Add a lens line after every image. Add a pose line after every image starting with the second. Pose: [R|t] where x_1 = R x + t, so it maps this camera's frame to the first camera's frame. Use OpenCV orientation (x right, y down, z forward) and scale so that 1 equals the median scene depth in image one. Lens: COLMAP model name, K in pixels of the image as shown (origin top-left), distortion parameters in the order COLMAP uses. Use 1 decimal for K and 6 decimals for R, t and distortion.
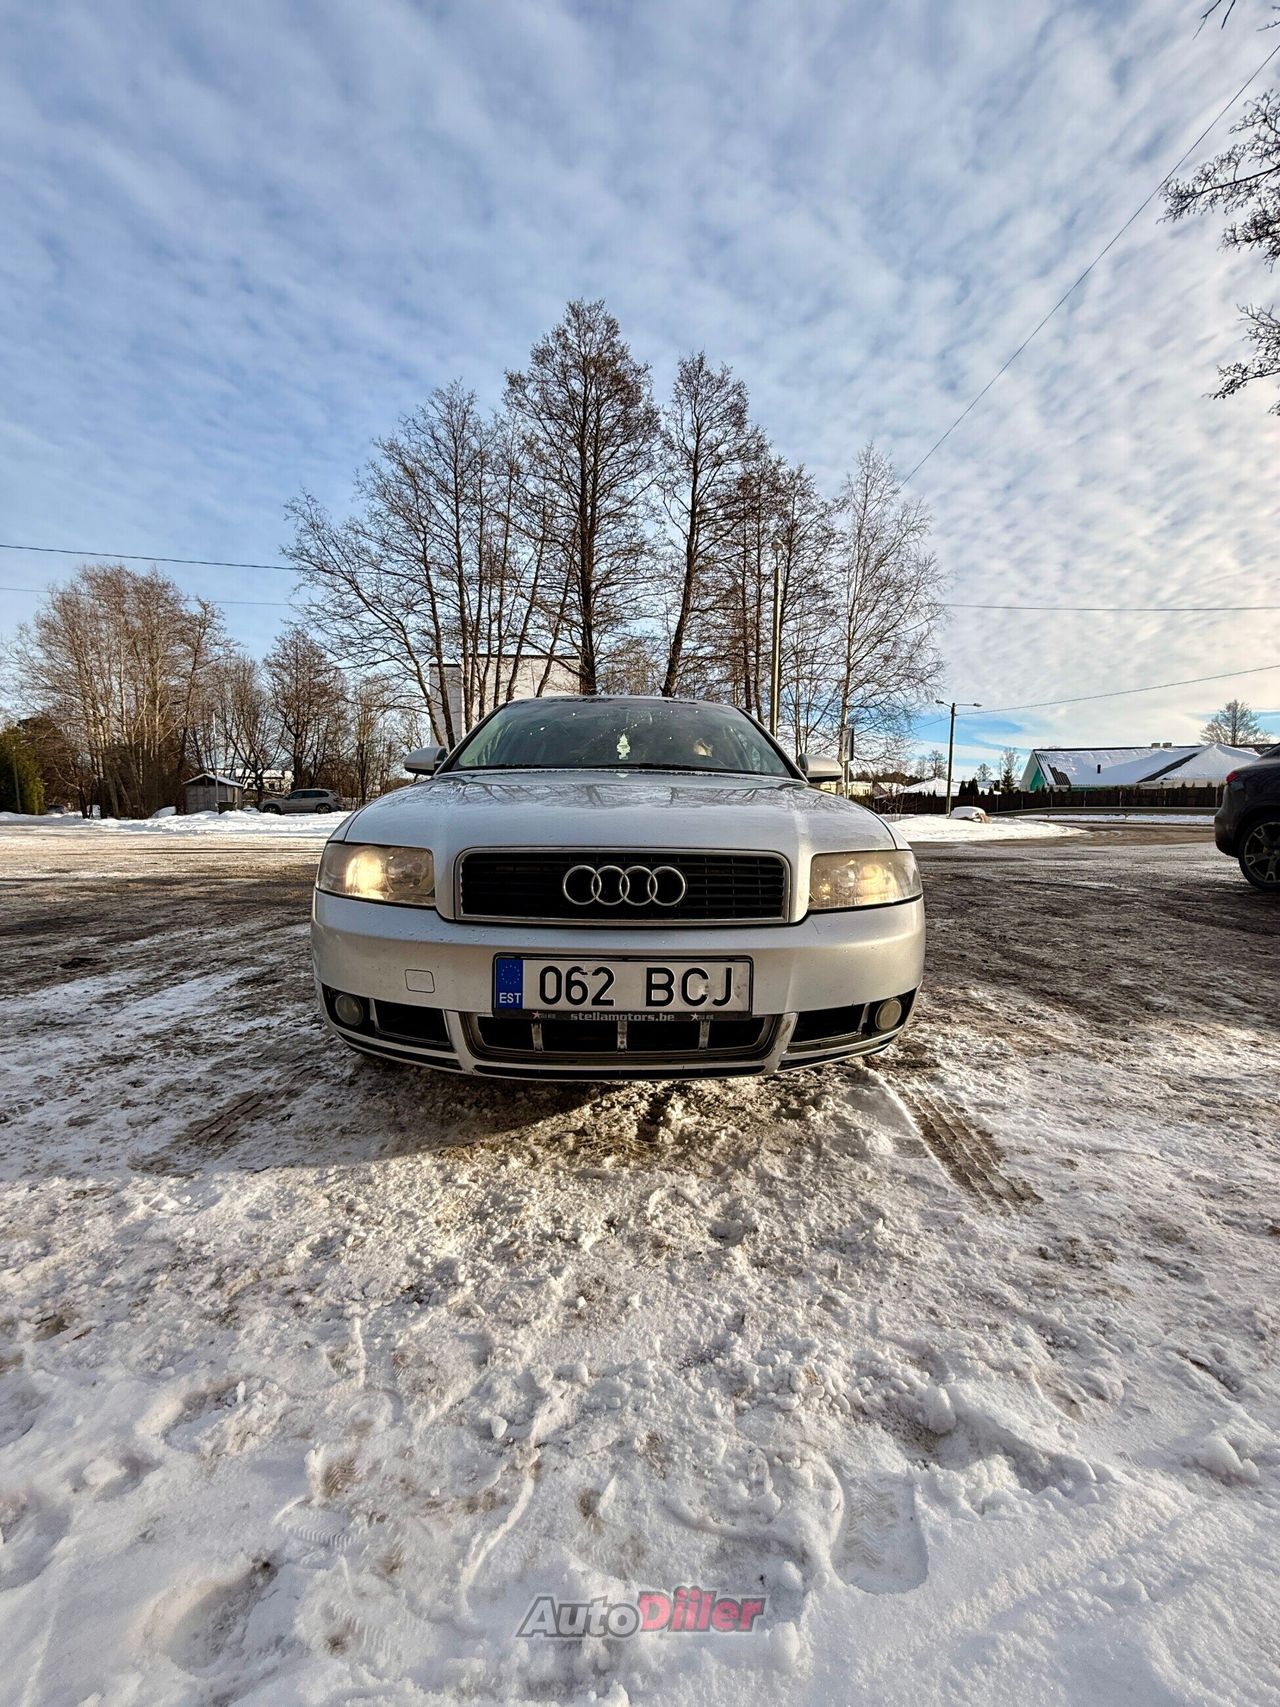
lens RADIAL K [[675.6, 0, 640.3], [0, 675.6, 851.2], [0, 0, 1]] dist [0.000601, -0.000514]
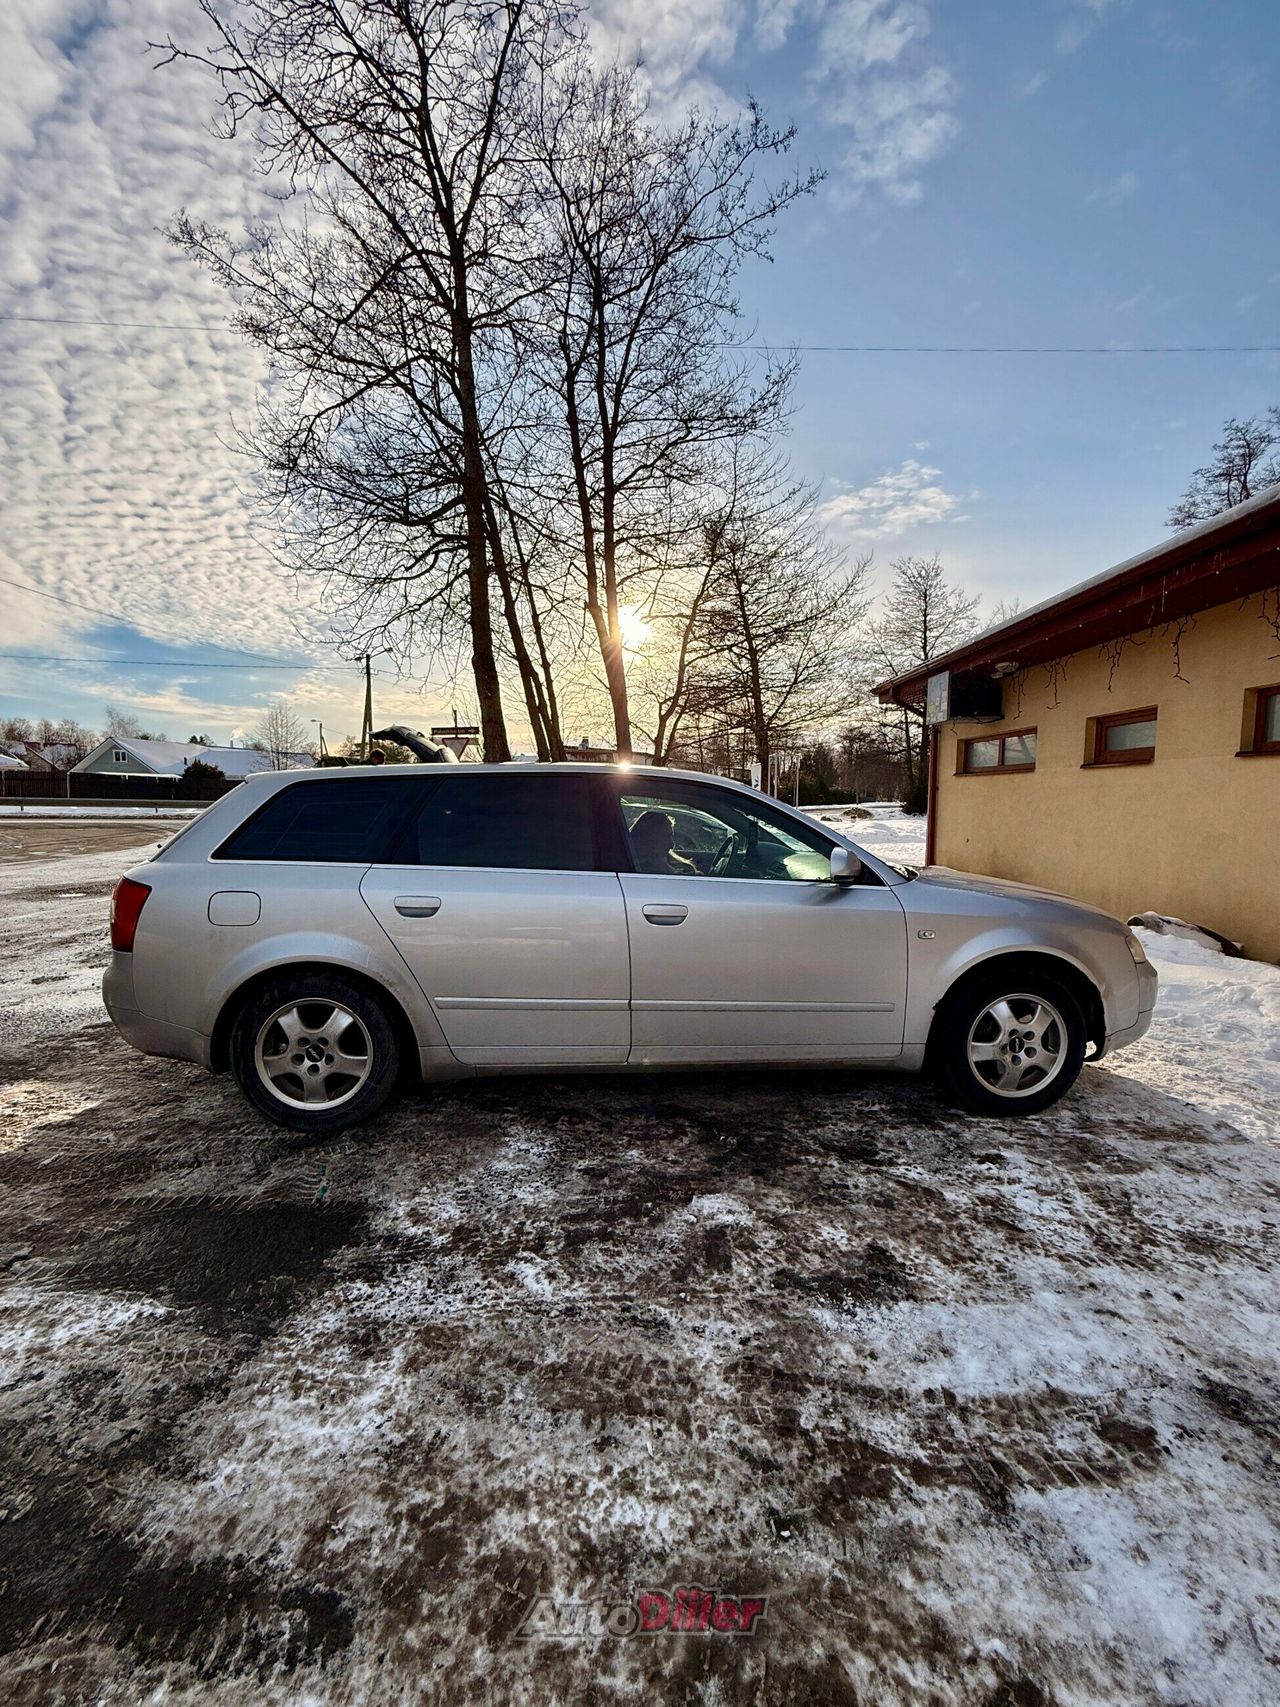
lens RADIAL K [[675.6, 0, 640.3], [0, 675.6, 851.2], [0, 0, 1]] dist [0.000601, -0.000514]
pose [[-0.039489, -0.083614, 0.995715, -0.134674], [0.049932, 0.995083, 0.085541, -0.027317], [-0.997972, 0.053096, -0.035120, 0.148615]]
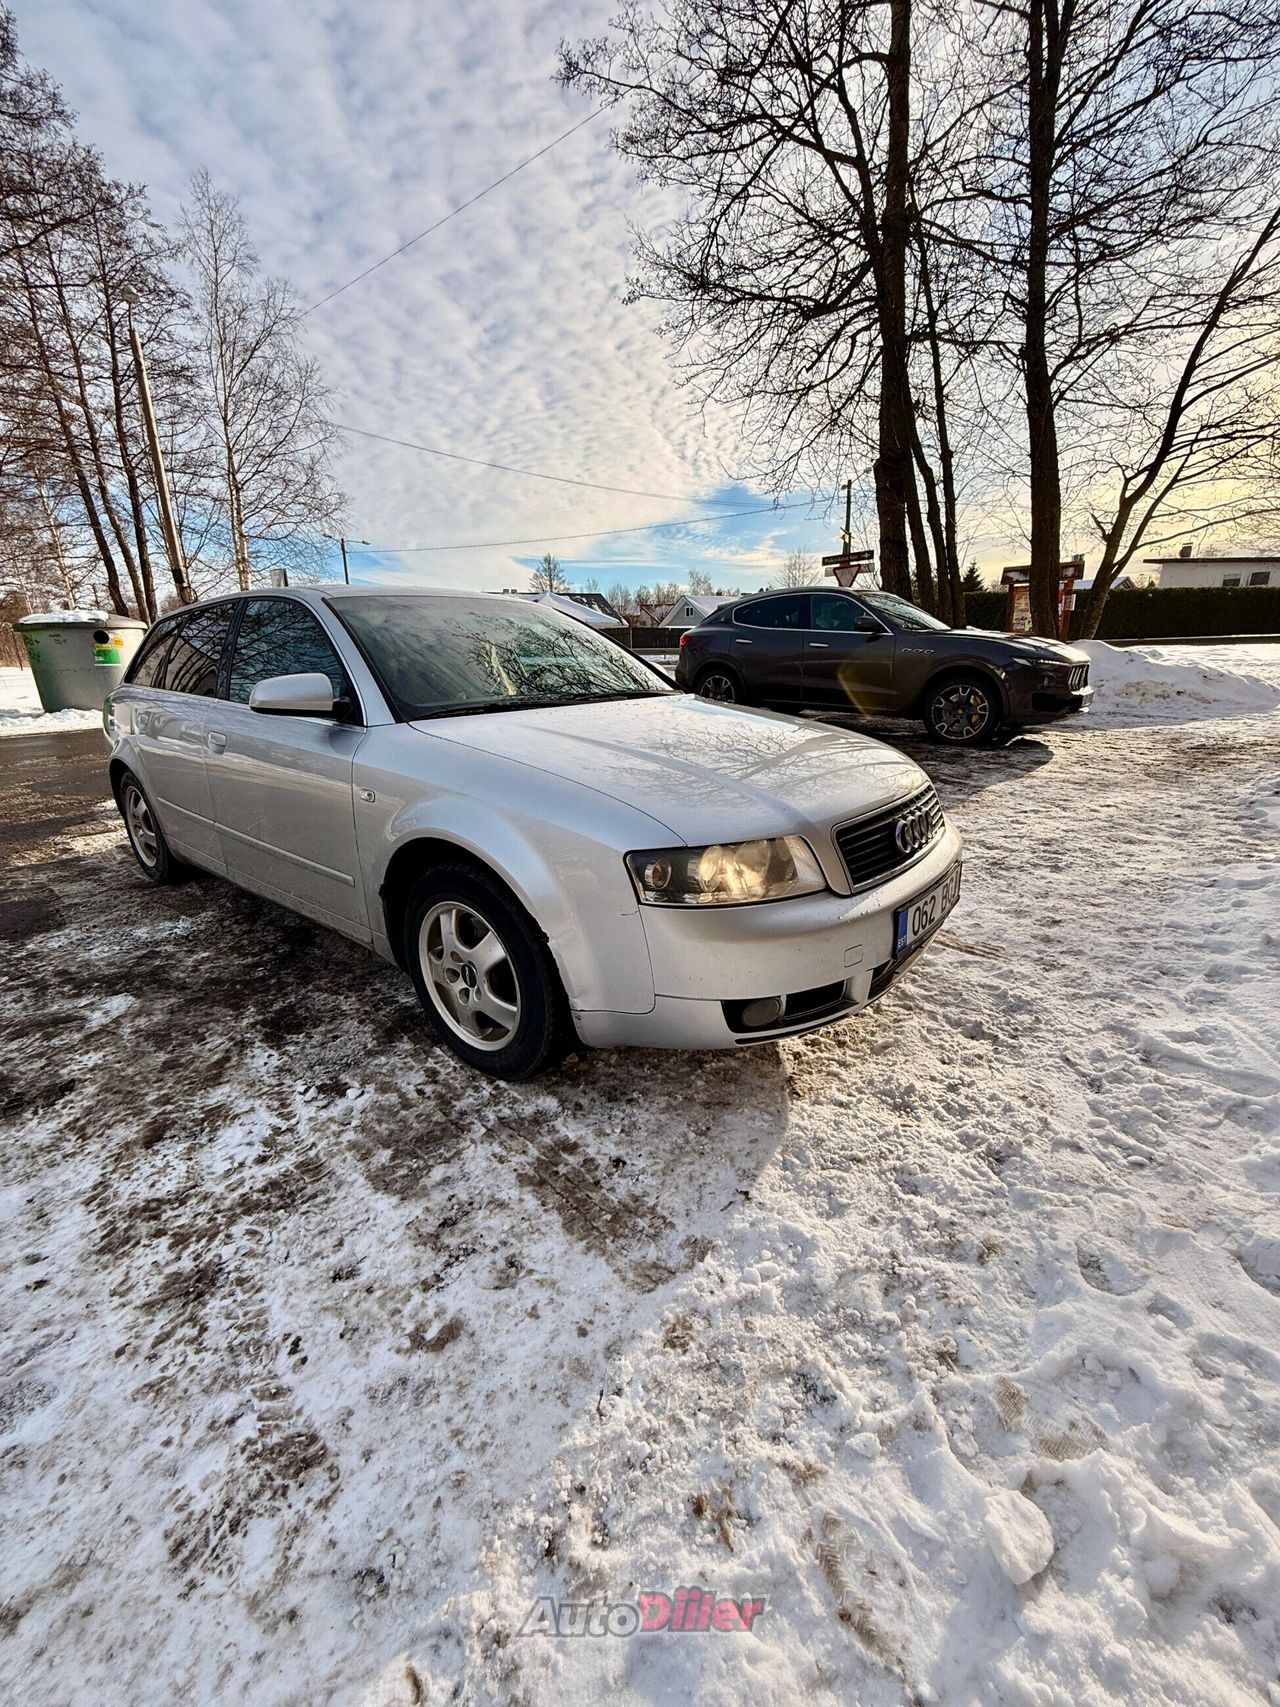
lens RADIAL K [[675.6, 0, 640.3], [0, 675.6, 851.2], [0, 0, 1]] dist [0.000601, -0.000514]
pose [[0.657437, -0.239650, 0.714384, -0.071454], [0.073062, 0.963883, 0.256109, -0.015132], [-0.749959, -0.116182, 0.651202, 0.031444]]
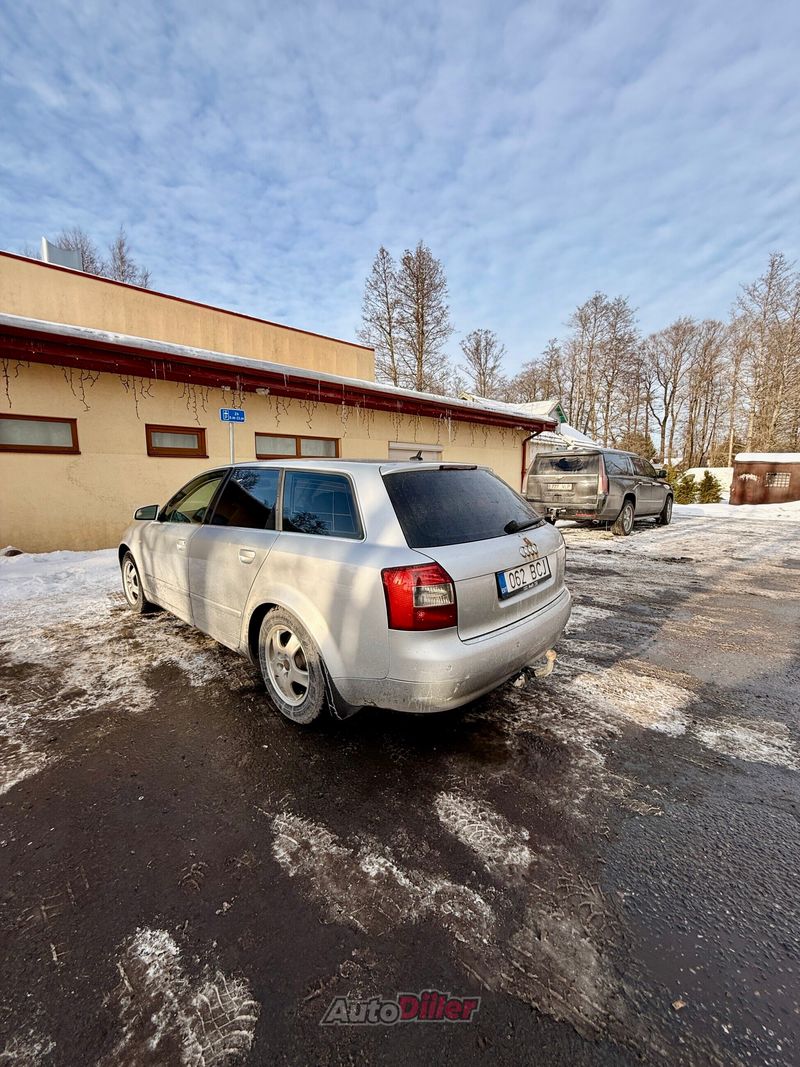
lens RADIAL K [[422.3, 0, 400.2], [0, 422.3, 532.1], [0, 0, 1]] dist [0.000601, -0.000514]
pose [[-0.708434, 0.088600, -0.700193, 0.067231], [-0.044181, 0.984576, 0.169286, -0.034281], [0.704392, 0.150864, -0.693593, 0.266032]]
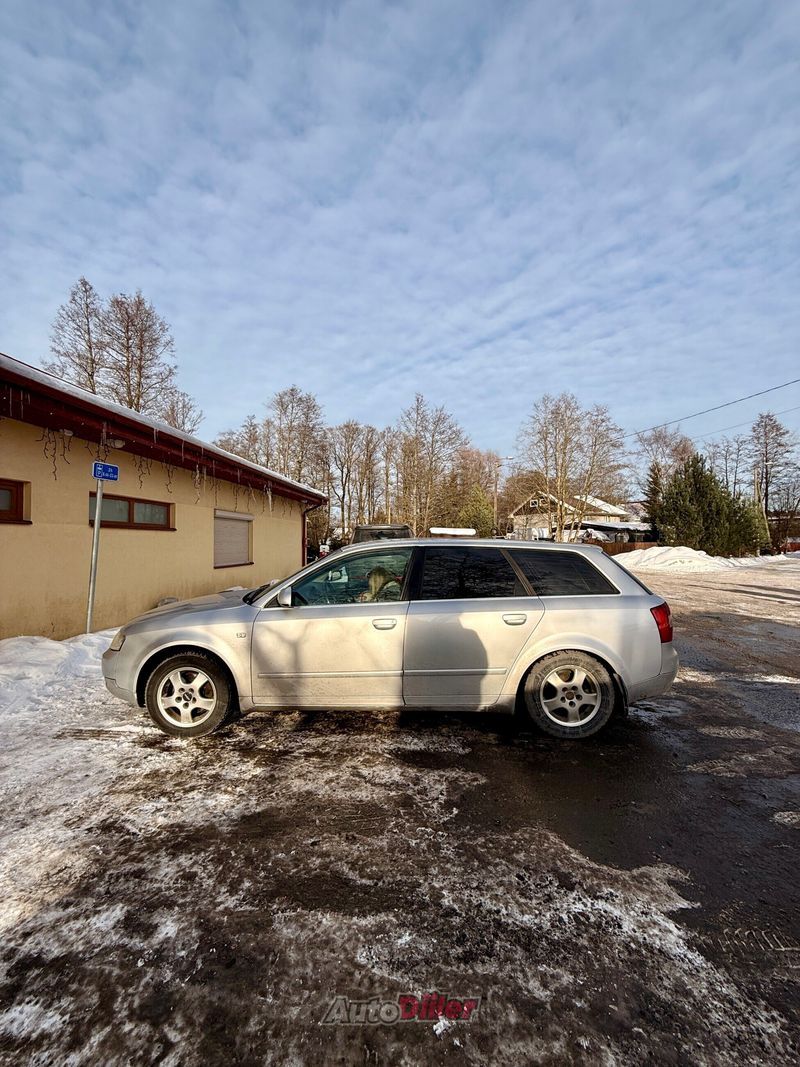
lens RADIAL K [[422.3, 0, 400.2], [0, 422.3, 532.1], [0, 0, 1]] dist [0.000601, -0.000514]
pose [[-0.060745, -0.027819, -0.997766, 0.143361], [-0.058188, 0.998010, -0.024283, -0.031059], [0.996456, 0.056583, -0.062243, 0.154400]]
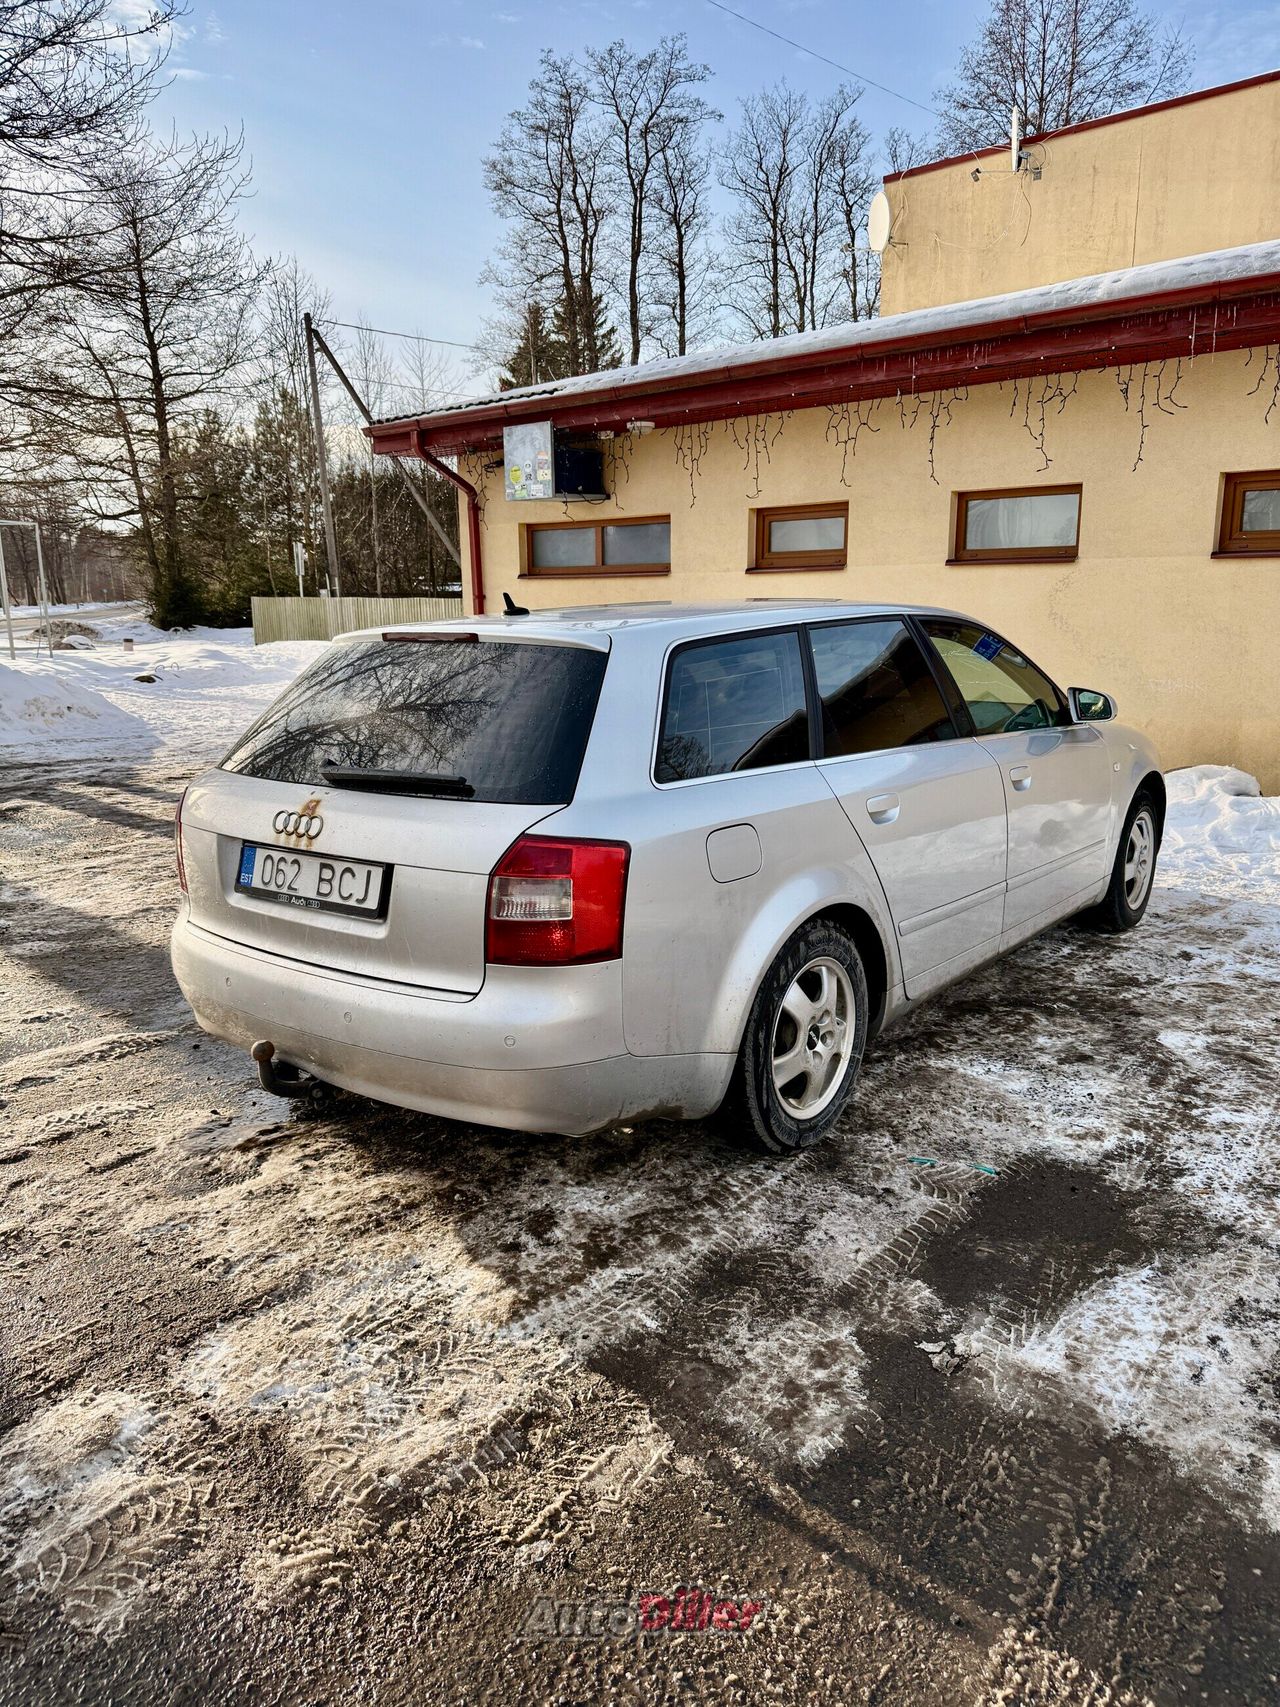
lens RADIAL K [[1196.8, 0, 633.0], [0, 1196.8, 849.1], [0, 0, 1]] dist [0.067311, -0.102617]
pose [[-0.759722, -0.130080, 0.637105, -0.099490], [0.046249, 0.966495, 0.252483, -0.041729], [-0.648602, 0.221282, -0.728251, 0.286896]]
